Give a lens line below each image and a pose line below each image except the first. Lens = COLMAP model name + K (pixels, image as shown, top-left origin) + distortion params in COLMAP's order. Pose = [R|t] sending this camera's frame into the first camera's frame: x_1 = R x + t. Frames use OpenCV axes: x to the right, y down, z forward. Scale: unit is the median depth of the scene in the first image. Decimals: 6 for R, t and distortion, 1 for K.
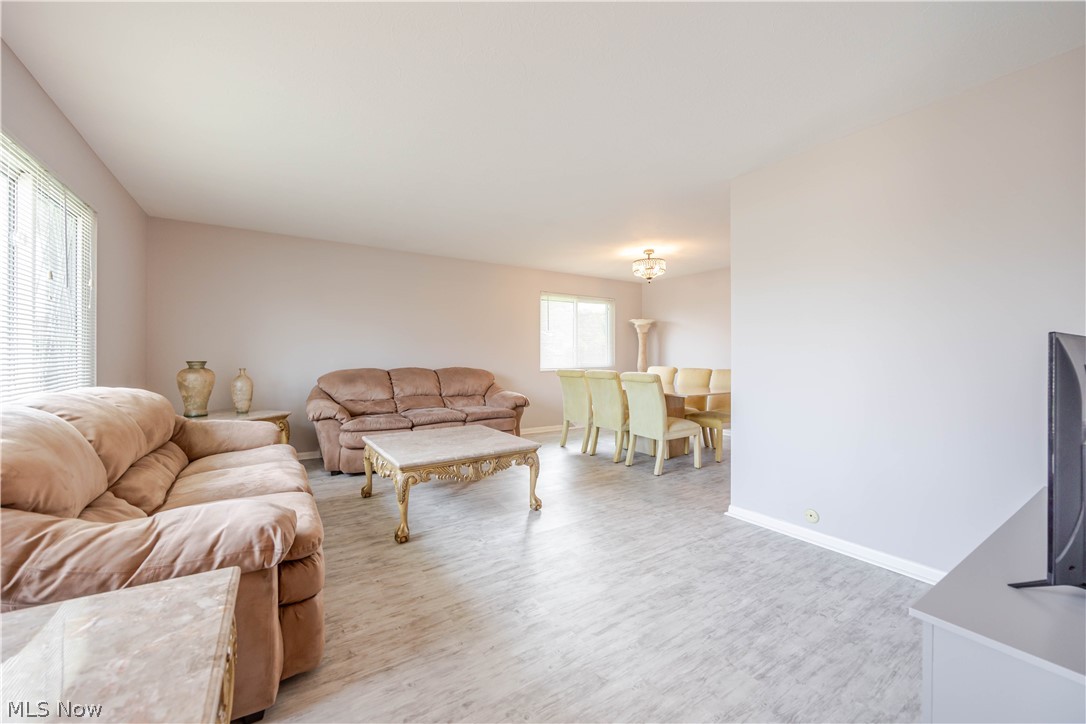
lens RADIAL K [[425.6, 0, 538.9], [0, 425.6, 357.5], [0, 0, 1]] dist [-0.003934, 0.000030]
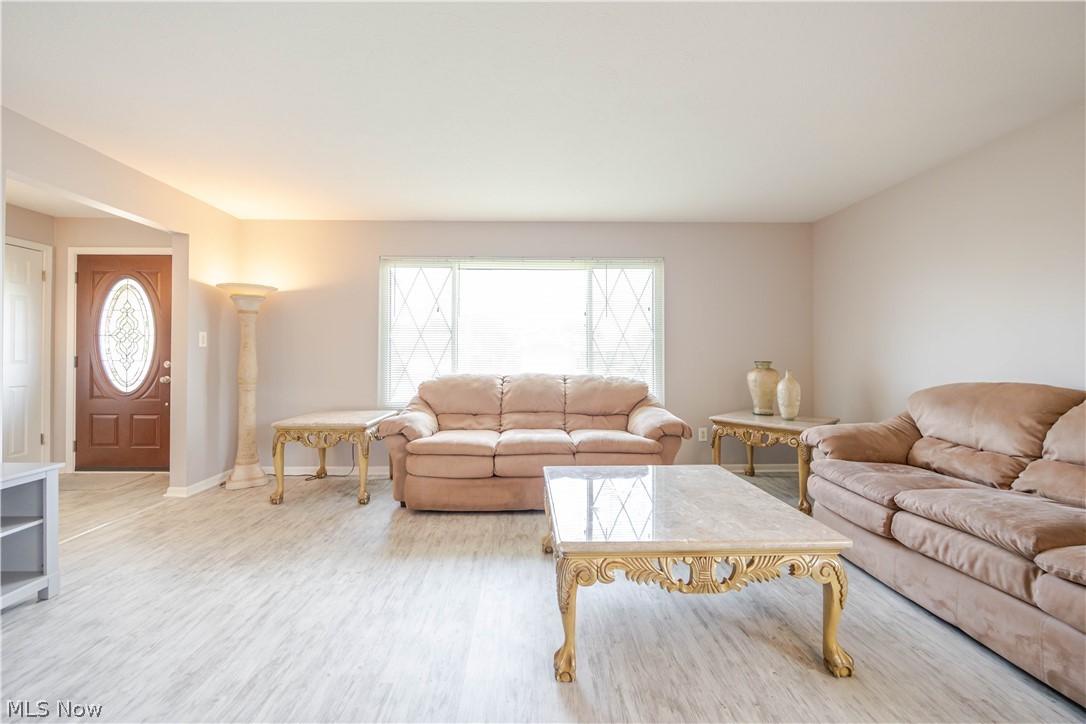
lens RADIAL K [[425.6, 0, 535.9], [0, 425.6, 353.8], [0, 0, 1]] dist [-0.003934, 0.000030]
pose [[-0.525575, -0.003678, -0.850739, 0.595805], [-0.007596, 0.999971, 0.000369, -0.008856], [0.850713, 0.006656, -0.525588, 1.748653]]
